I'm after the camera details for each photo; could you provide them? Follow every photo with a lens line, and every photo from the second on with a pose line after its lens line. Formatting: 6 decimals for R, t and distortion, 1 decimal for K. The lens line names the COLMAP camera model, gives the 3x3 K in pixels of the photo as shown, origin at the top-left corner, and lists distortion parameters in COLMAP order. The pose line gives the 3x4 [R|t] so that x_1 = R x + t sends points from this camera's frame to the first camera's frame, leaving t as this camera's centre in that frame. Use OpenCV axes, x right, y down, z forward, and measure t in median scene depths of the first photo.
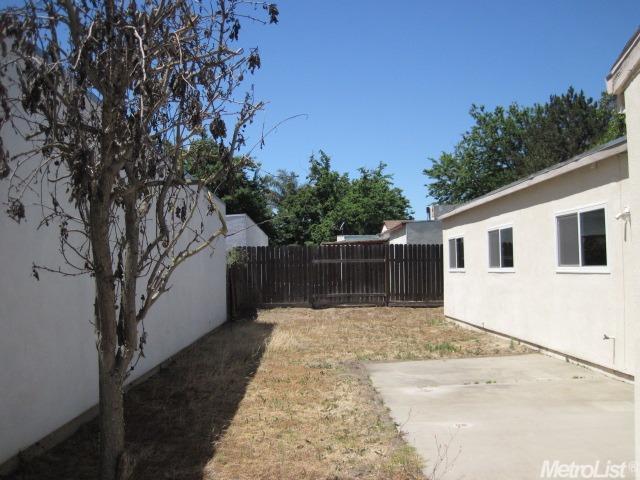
lens RADIAL K [[677.4, 0, 320.1], [0, 677.4, 239.9], [0, 0, 1]] dist [-0.092976, 0.000000]
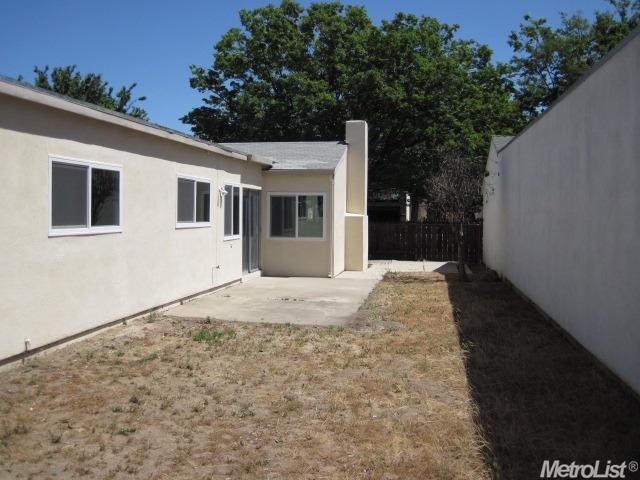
lens RADIAL K [[677.4, 0, 320.1], [0, 677.4, 239.8], [0, 0, 1]] dist [-0.092976, 0.000000]
pose [[-0.981393, 0.044262, 0.186837, -0.083694], [0.042618, 0.999009, -0.012806, 0.086146], [-0.187219, -0.004606, -0.982307, 1.917829]]
